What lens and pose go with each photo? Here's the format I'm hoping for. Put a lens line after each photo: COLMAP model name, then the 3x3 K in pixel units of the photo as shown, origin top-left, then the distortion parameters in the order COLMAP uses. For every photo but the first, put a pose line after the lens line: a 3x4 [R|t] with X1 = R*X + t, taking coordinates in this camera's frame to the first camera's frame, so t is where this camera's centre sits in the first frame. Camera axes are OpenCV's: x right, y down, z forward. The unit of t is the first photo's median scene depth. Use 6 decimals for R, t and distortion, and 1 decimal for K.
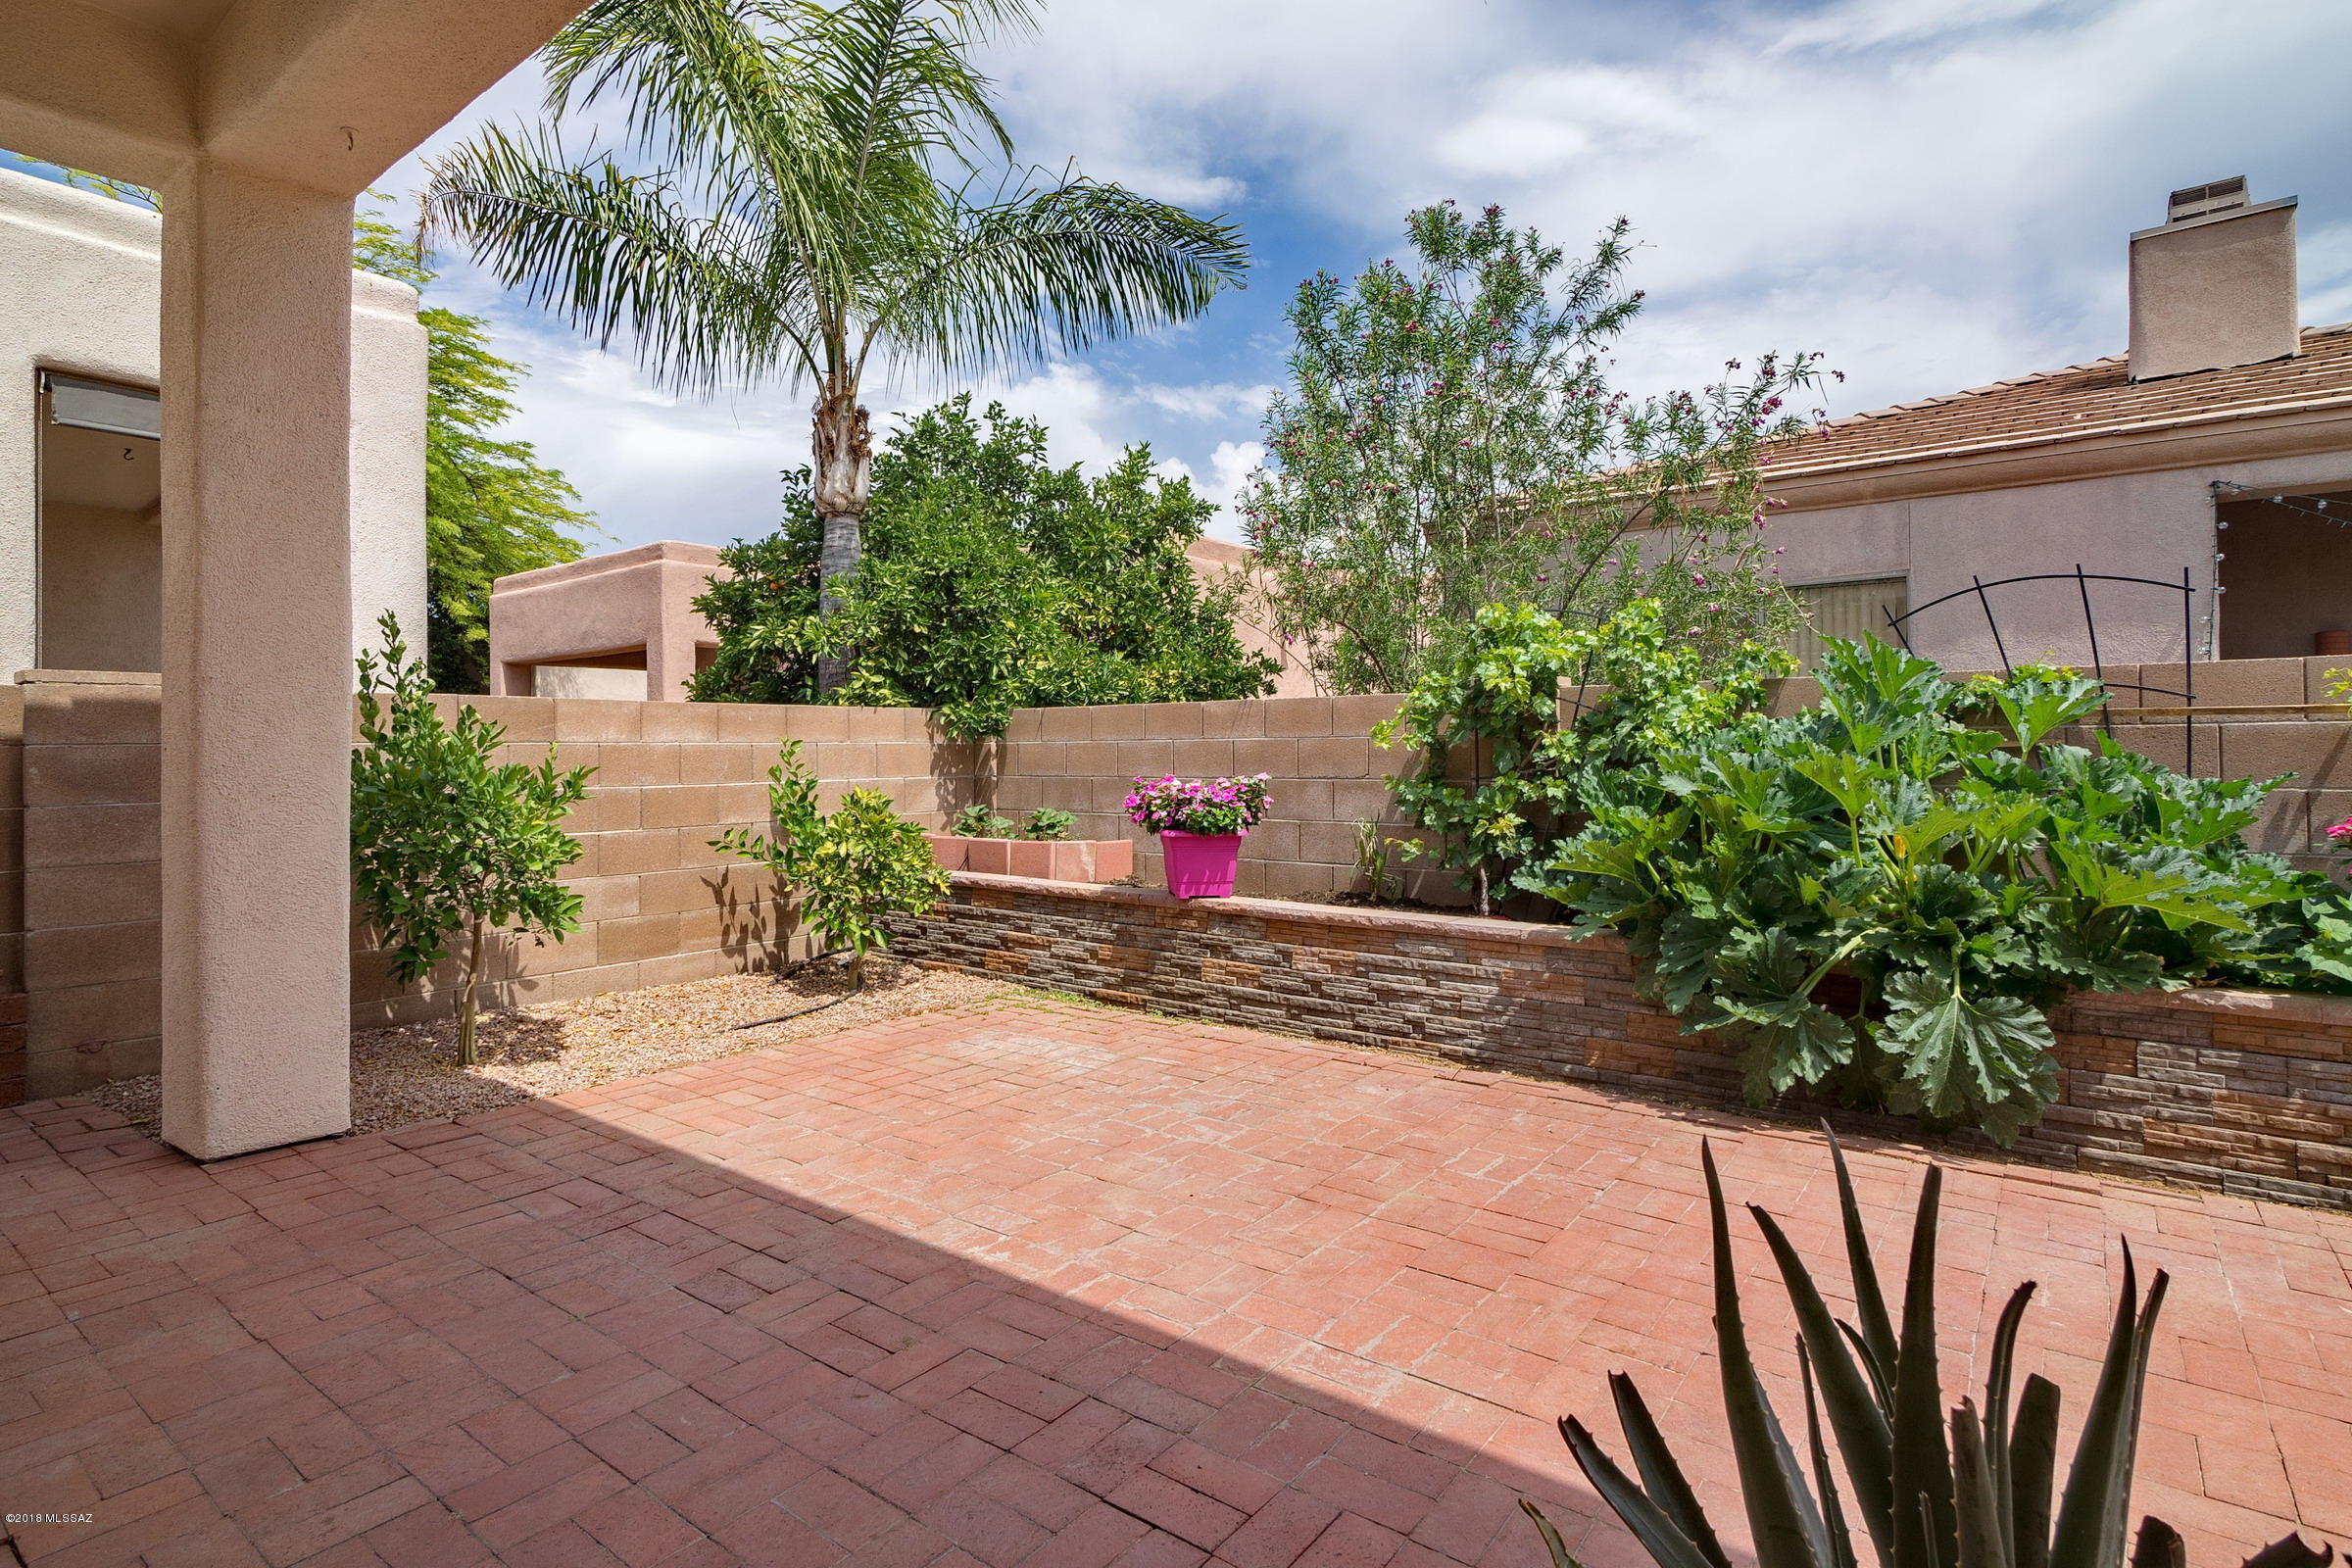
lens RADIAL K [[1168.8, 0, 1160.2], [0, 1168.8, 738.6], [0, 0, 1]] dist [0.001196, -0.001854]
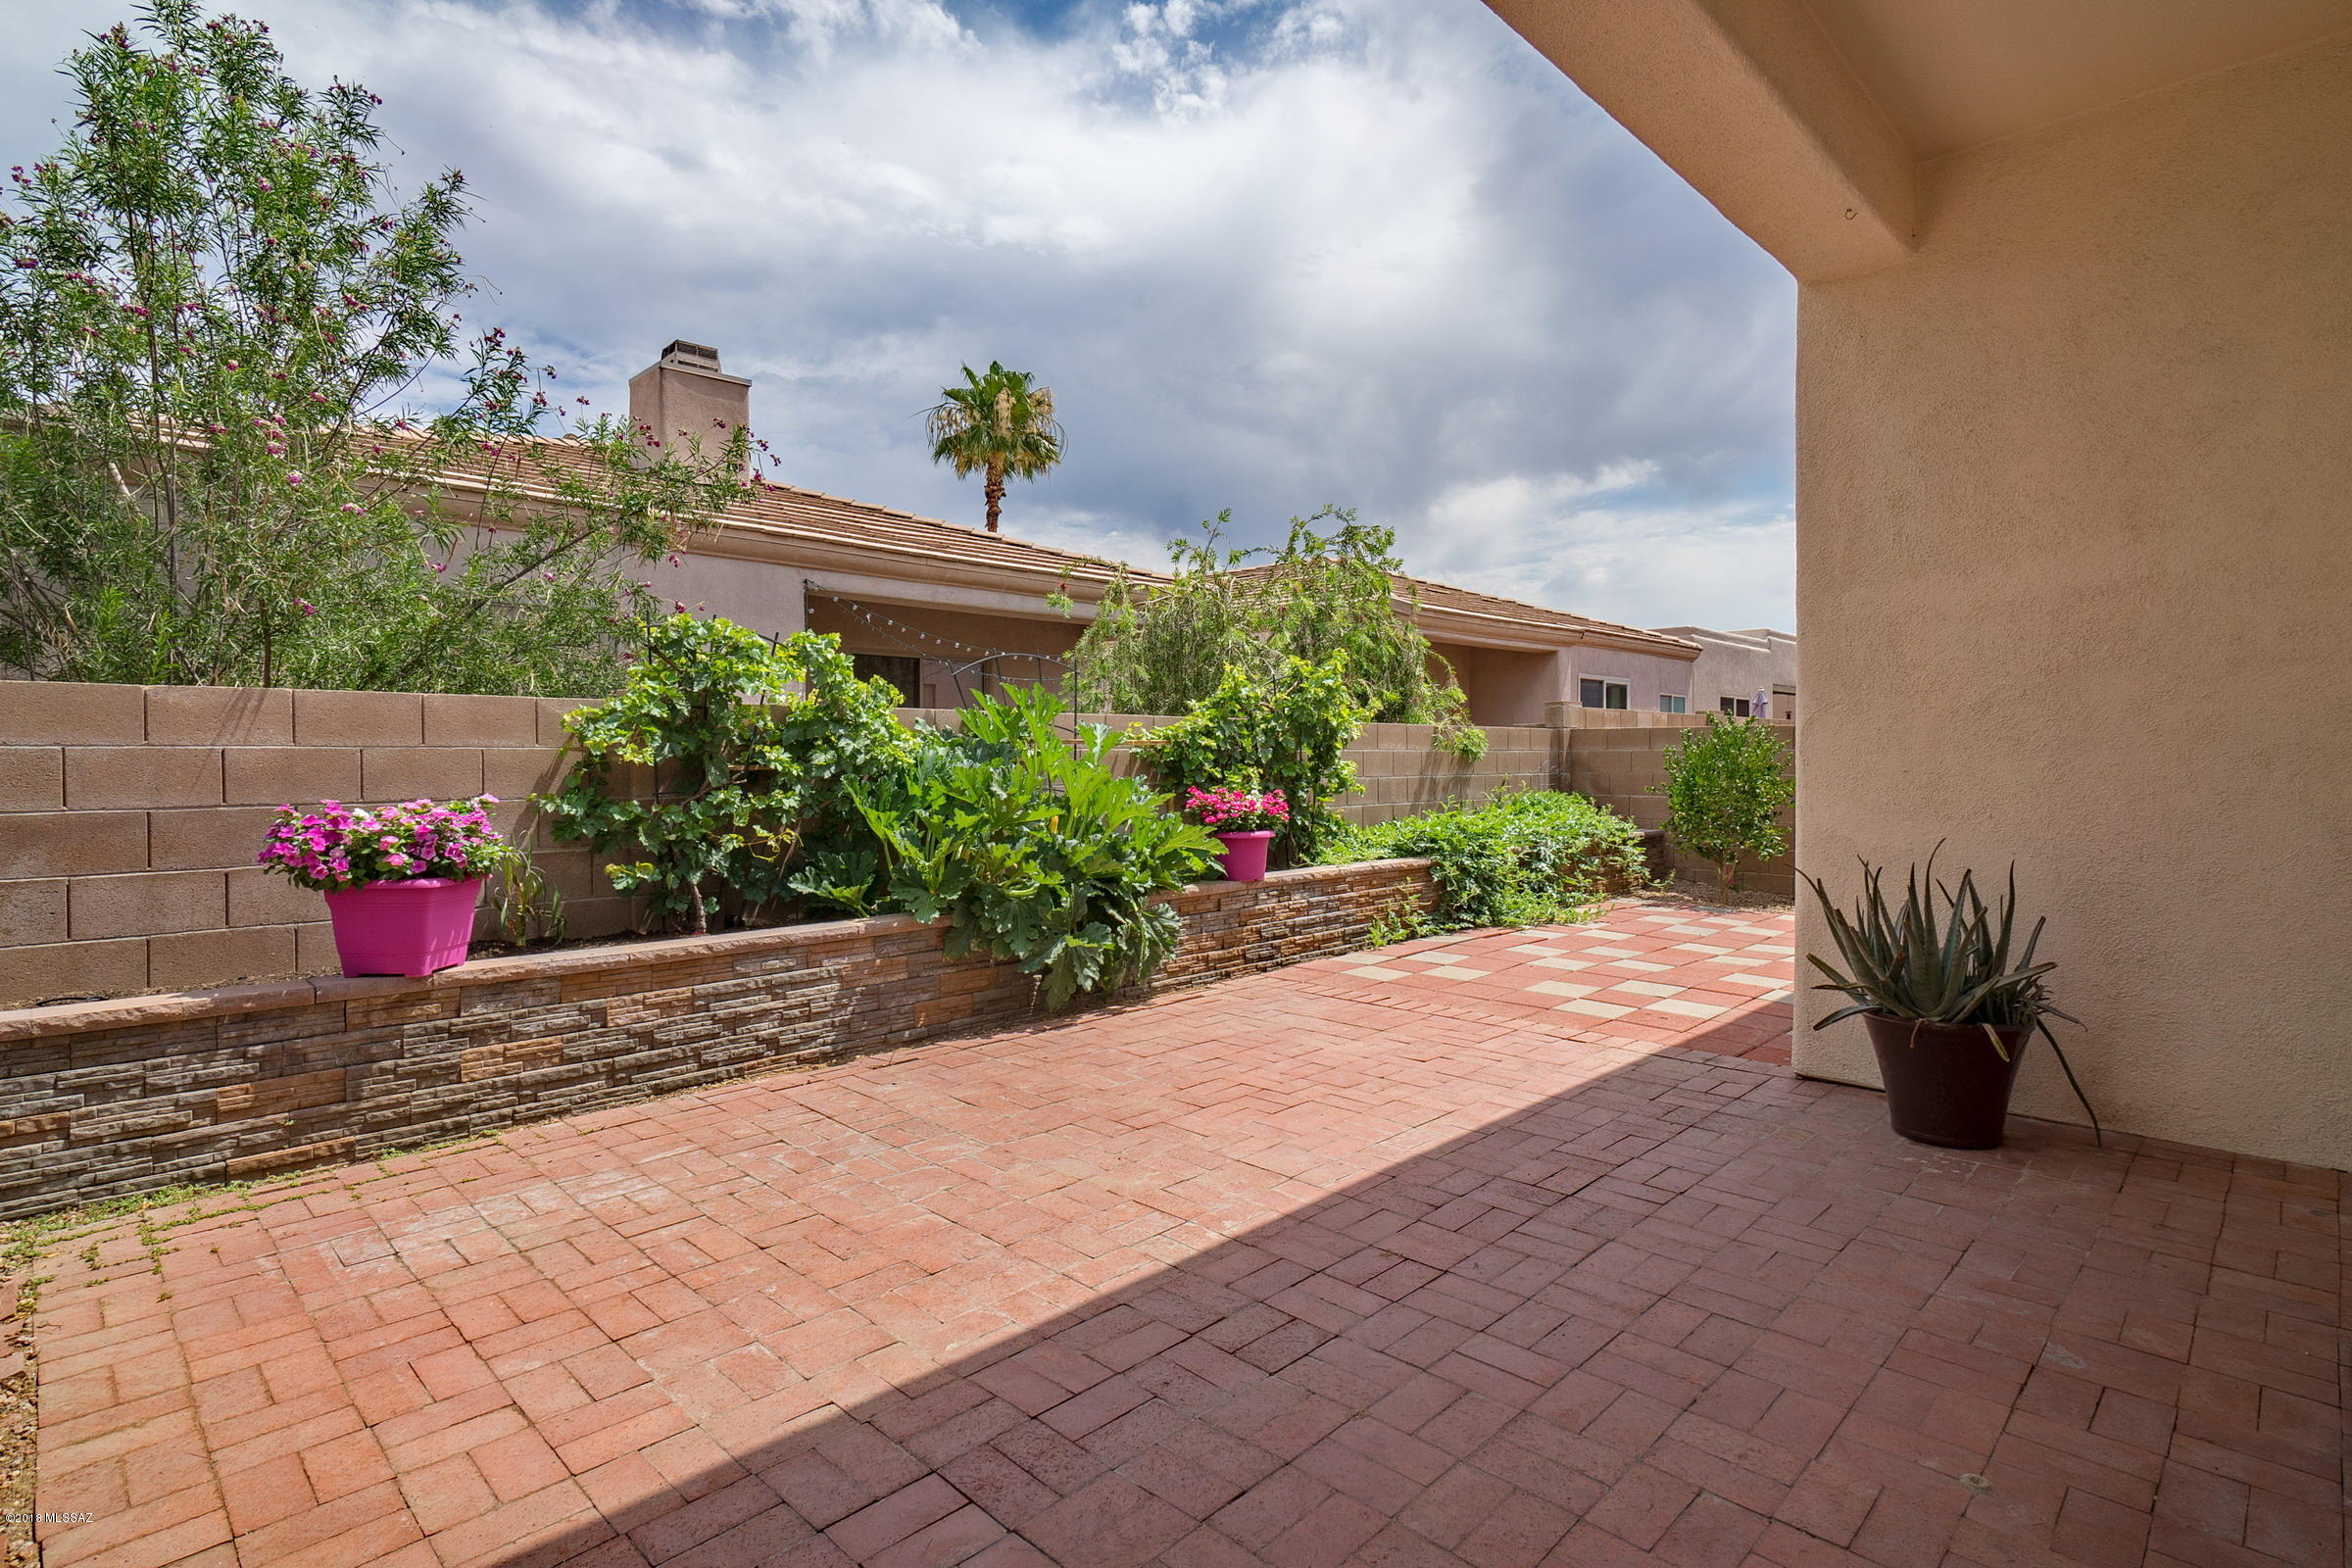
lens RADIAL K [[1168.8, 0, 1174.5], [0, 1168.8, 767.9], [0, 0, 1]] dist [0.001196, -0.001854]
pose [[0.122107, -0.004071, 0.992509, -0.817996], [-0.009078, 0.999945, 0.005219, 0.004398], [-0.992475, -0.009647, 0.122063, 0.611038]]
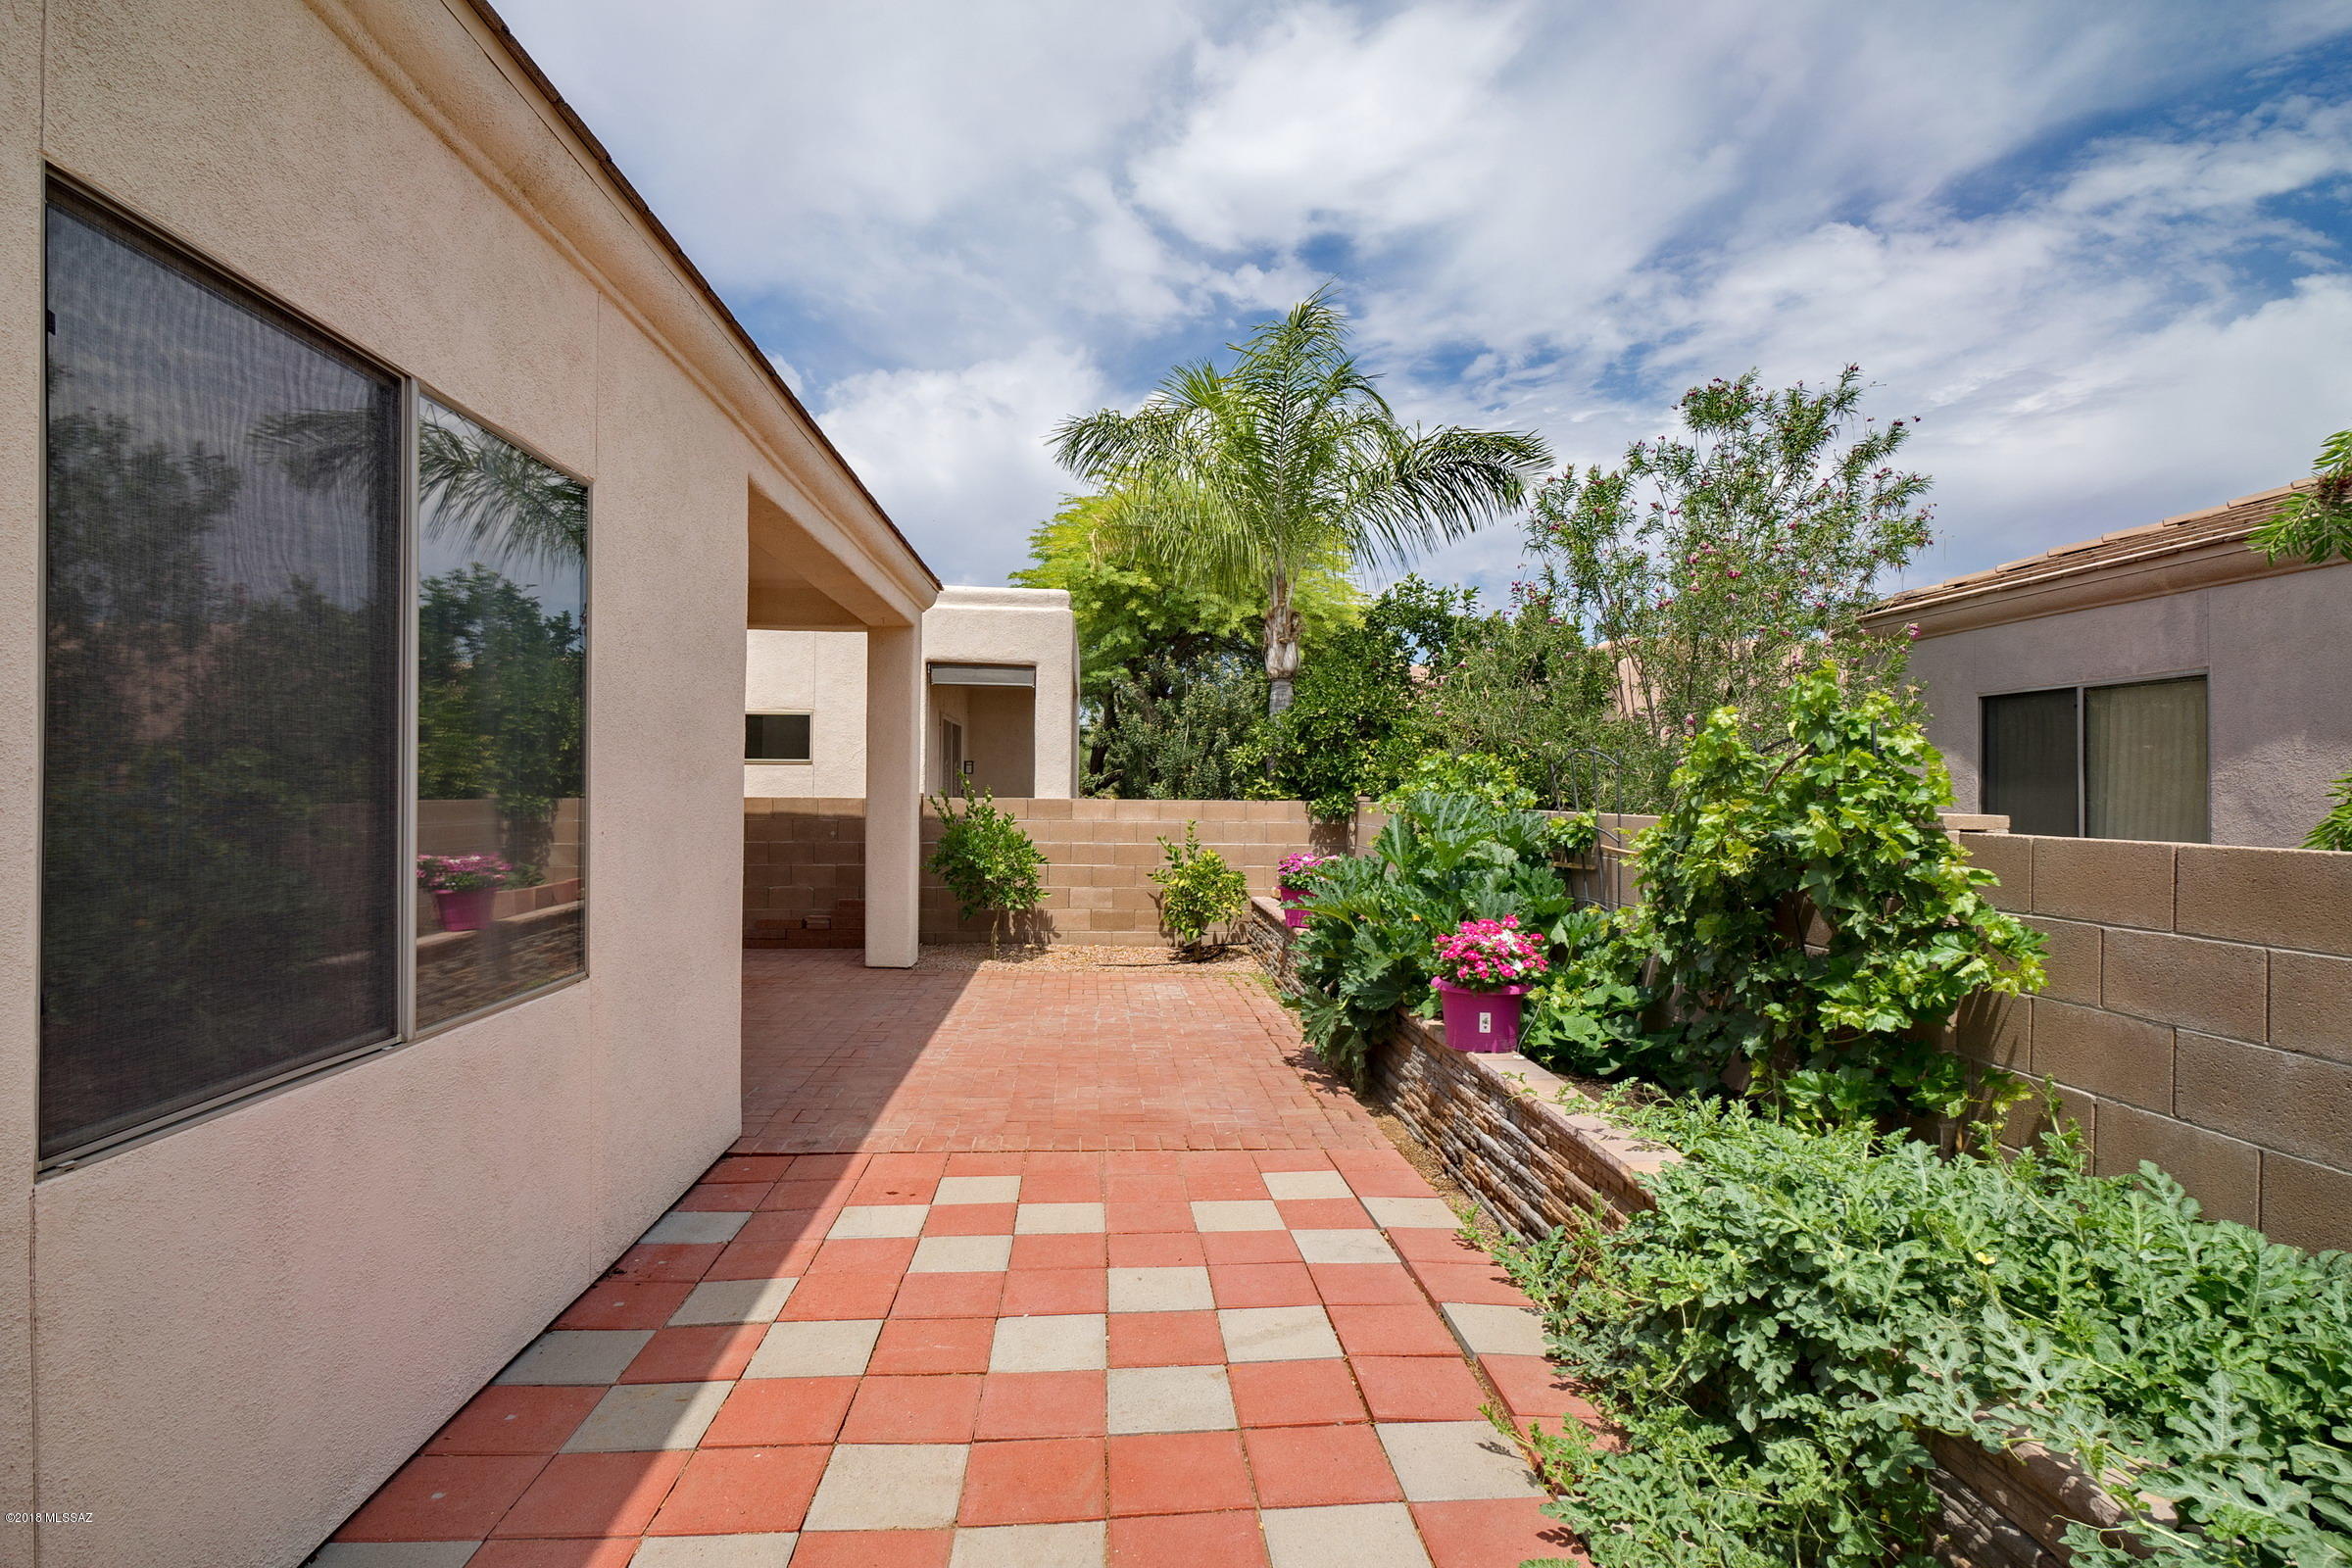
lens RADIAL K [[1168.8, 0, 1191.2], [0, 1168.8, 786.9], [0, 0, 1]] dist [0.001196, -0.001854]
pose [[0.684216, 0.014028, -0.729144, 1.645398], [-0.012716, 0.999892, 0.007305, -0.106946], [0.729168, 0.004274, 0.684321, -0.382672]]
